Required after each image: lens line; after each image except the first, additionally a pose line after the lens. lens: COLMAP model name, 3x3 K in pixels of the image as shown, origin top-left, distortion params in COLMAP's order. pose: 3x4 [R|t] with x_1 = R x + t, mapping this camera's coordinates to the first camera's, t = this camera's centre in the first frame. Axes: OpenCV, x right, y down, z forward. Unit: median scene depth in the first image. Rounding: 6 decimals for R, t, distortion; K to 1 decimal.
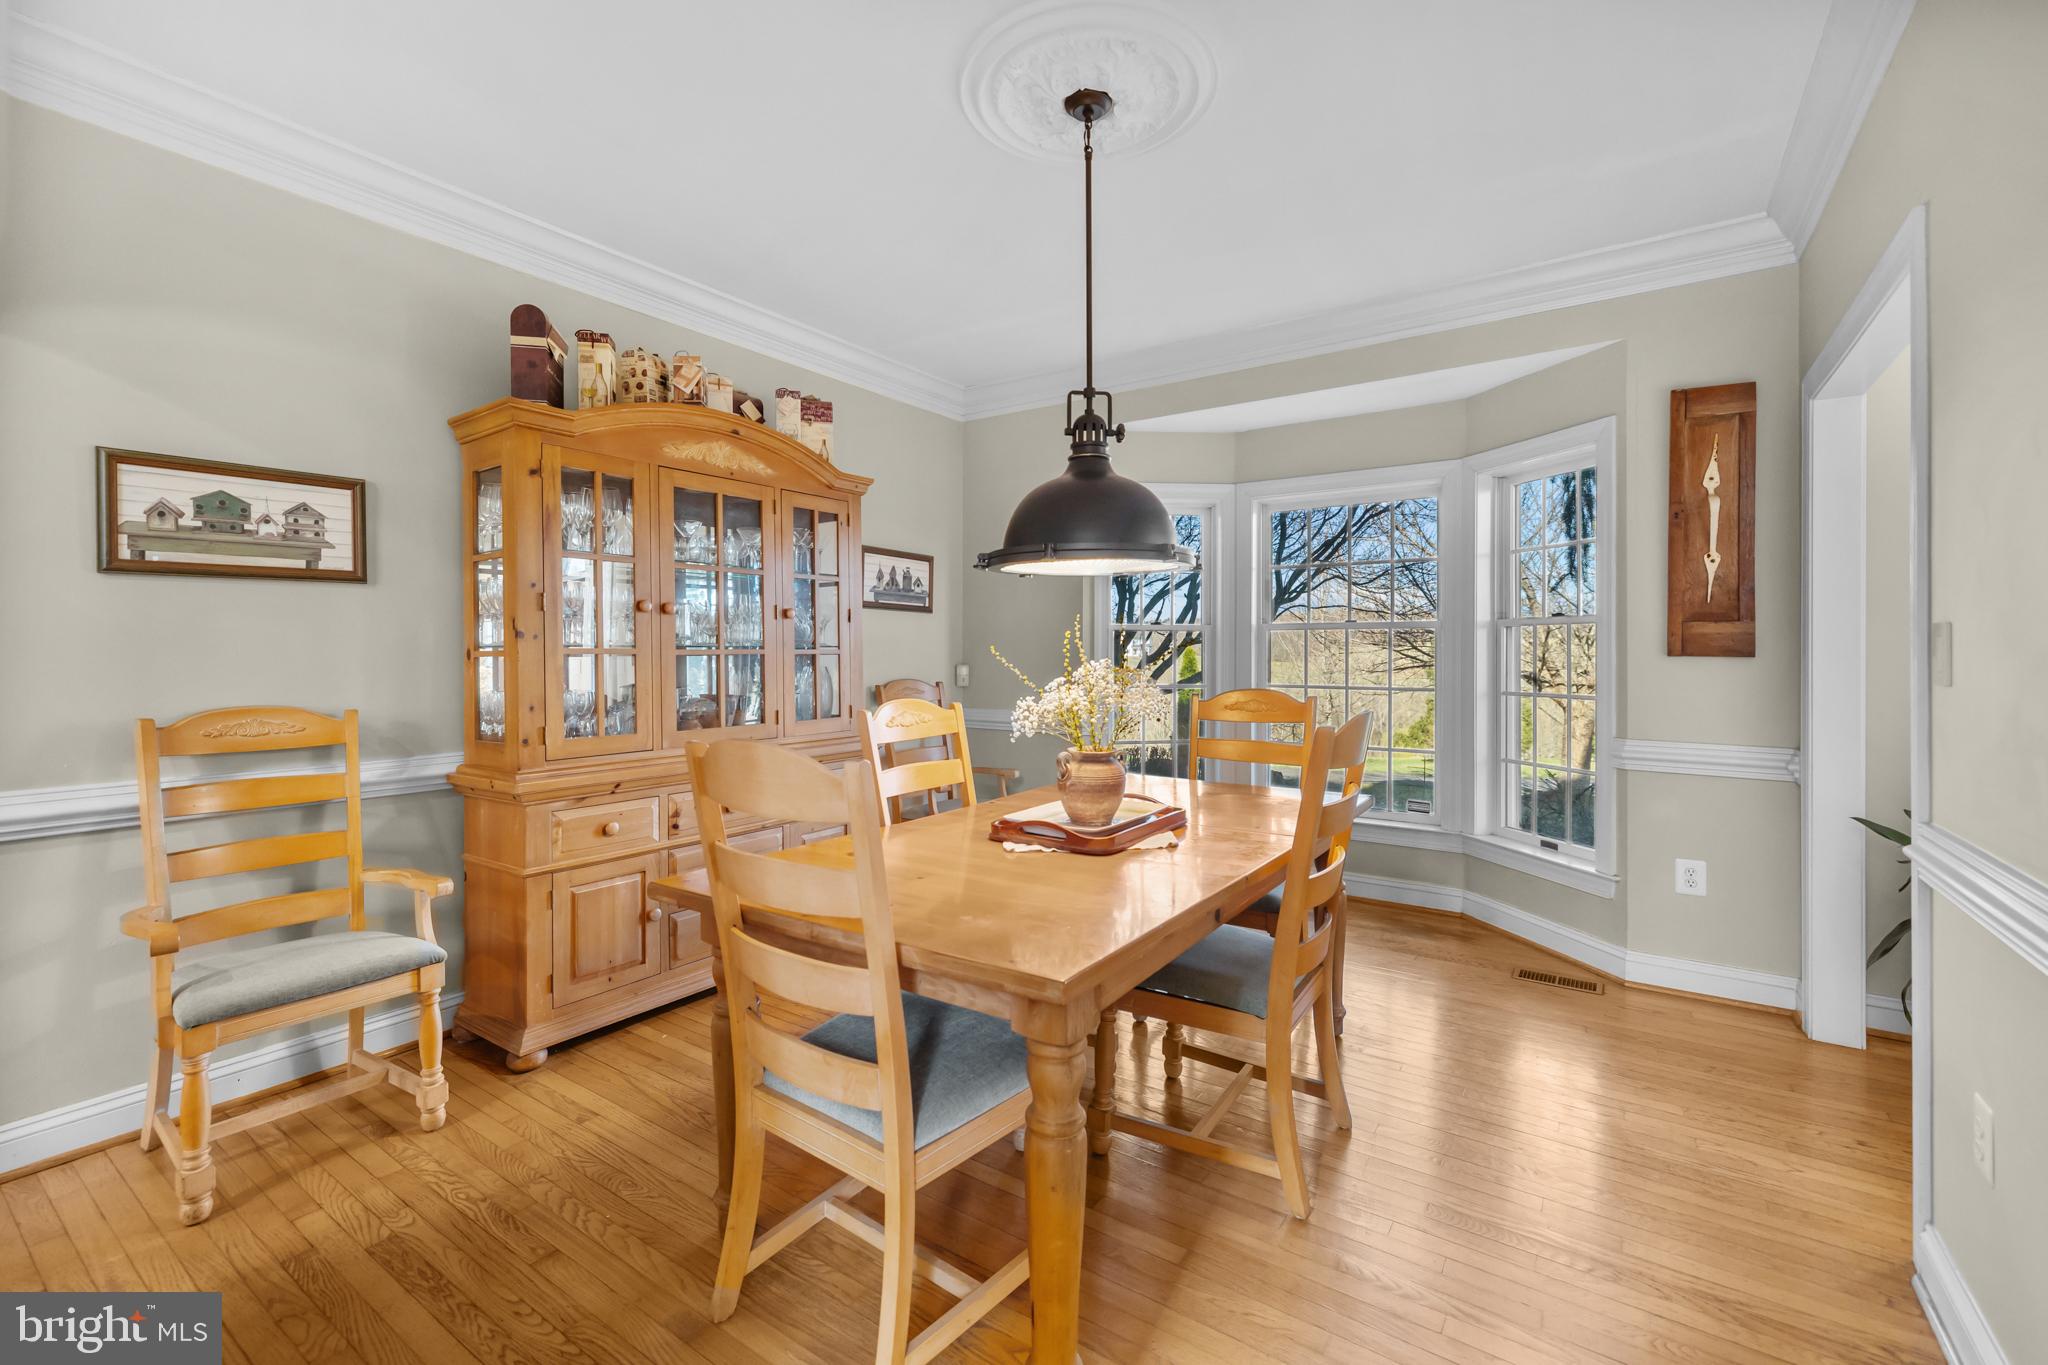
lens RADIAL K [[862.5, 0, 1026.9], [0, 862.5, 665.8], [0, 0, 1]] dist [0.011116, 0.000005]
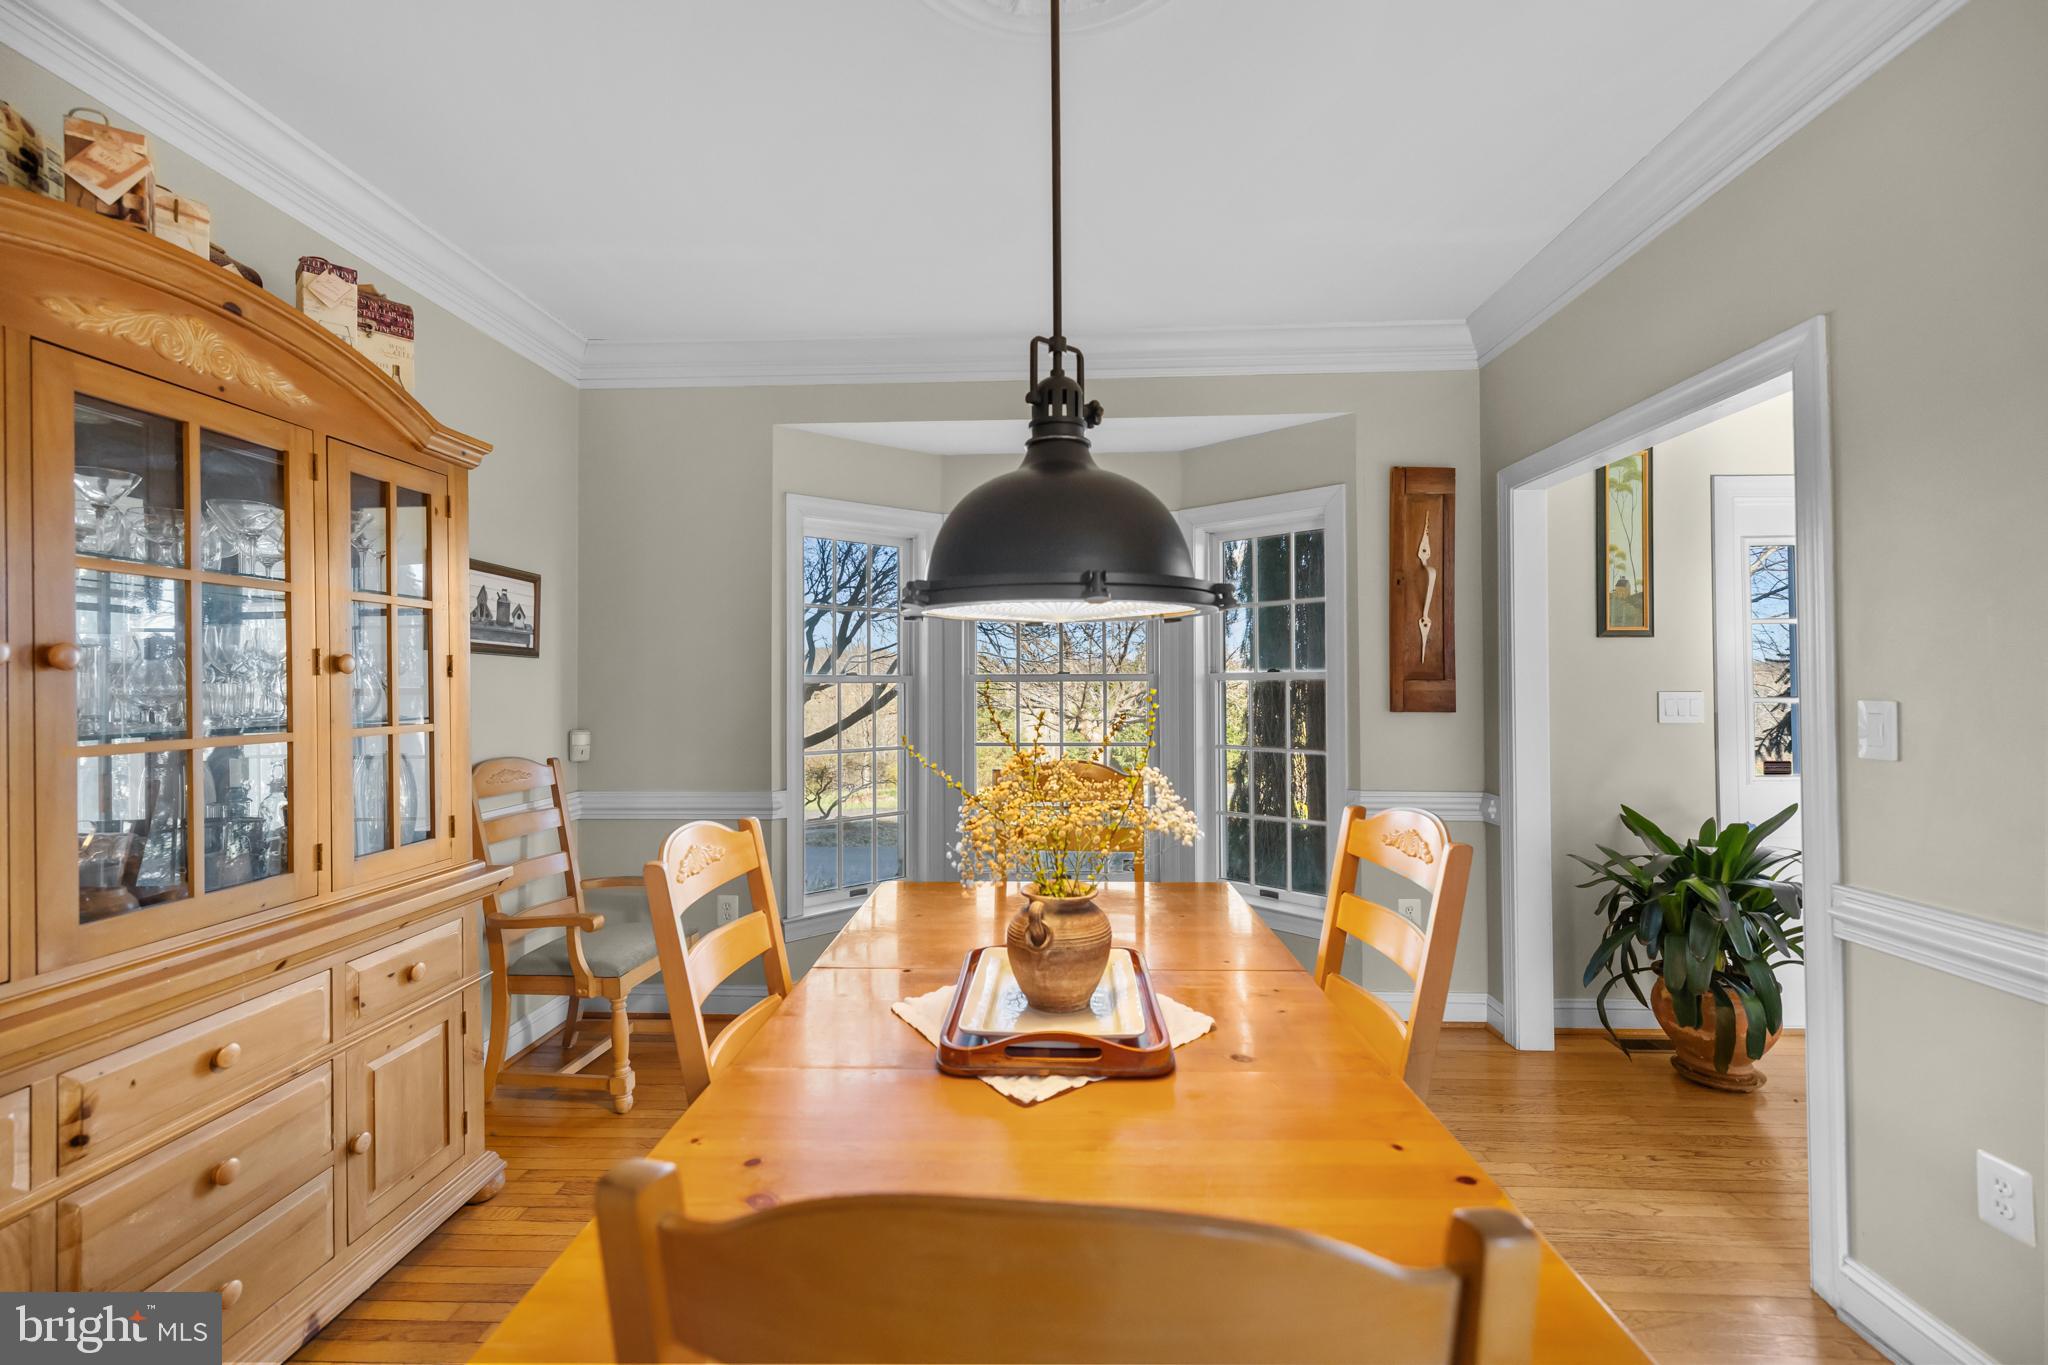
lens RADIAL K [[856.9, 0, 1024.0], [0, 856.9, 682.5], [0, 0, 1]] dist [0.004312, 0.000274]
pose [[0.851718, -0.002886, 0.523993, -0.212350], [0.015032, 0.999708, -0.018929, -0.034831], [-0.523785, 0.023999, 0.851512, 0.339030]]
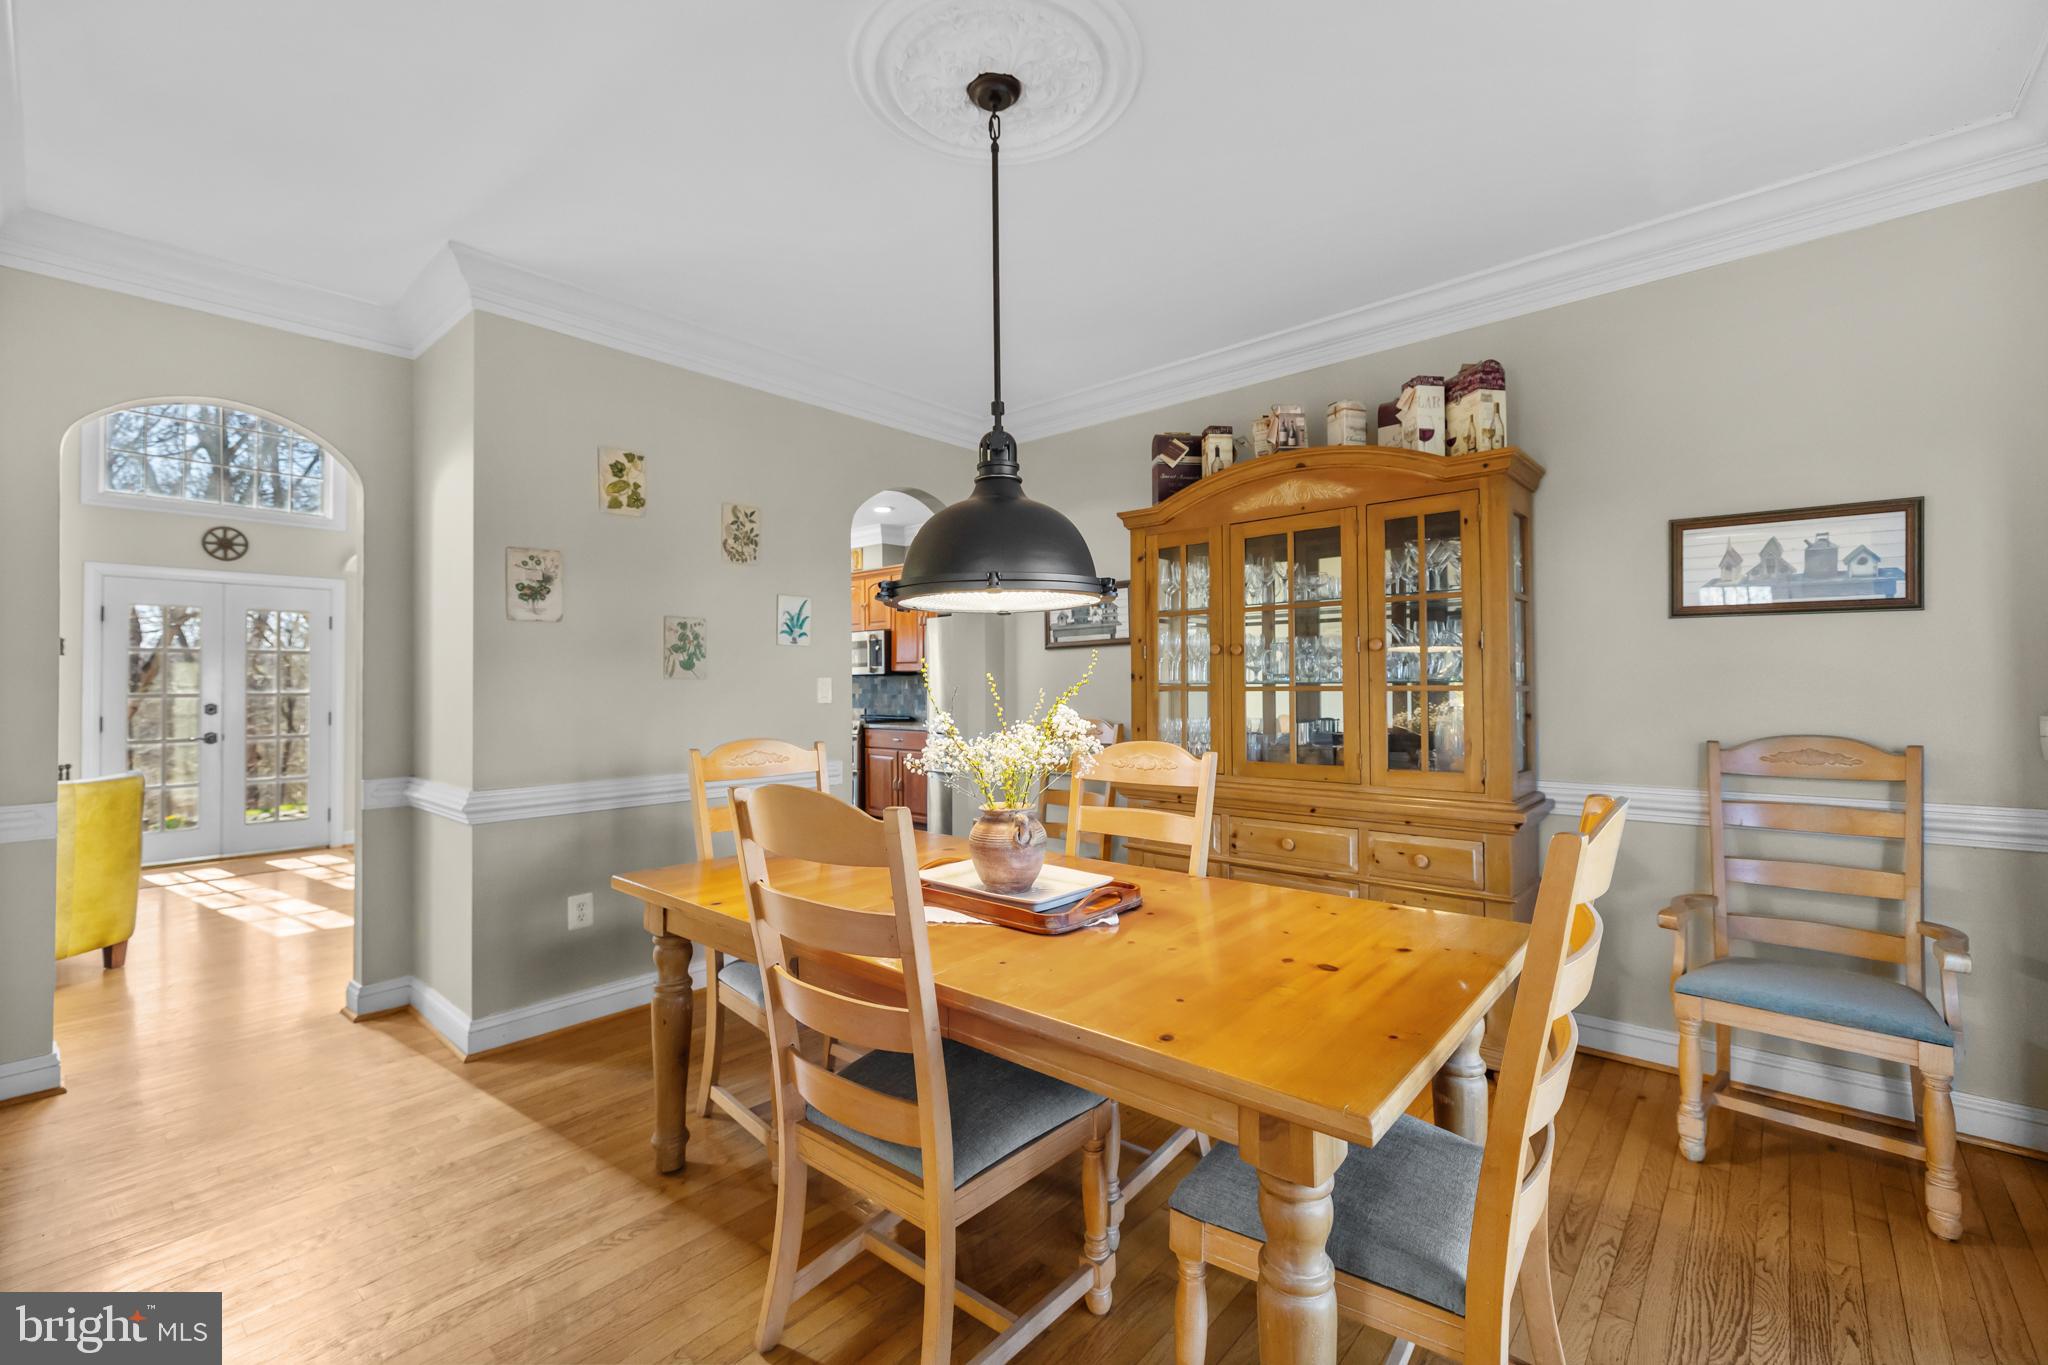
lens RADIAL K [[856.9, 0, 1024.0], [0, 856.9, 682.5], [0, 0, 1]] dist [0.004312, 0.000274]
pose [[-0.127717, -0.008944, -0.991770, 0.697968], [-0.017202, 0.999829, -0.006802, -0.008792], [0.991661, 0.016192, -0.127849, 0.835062]]
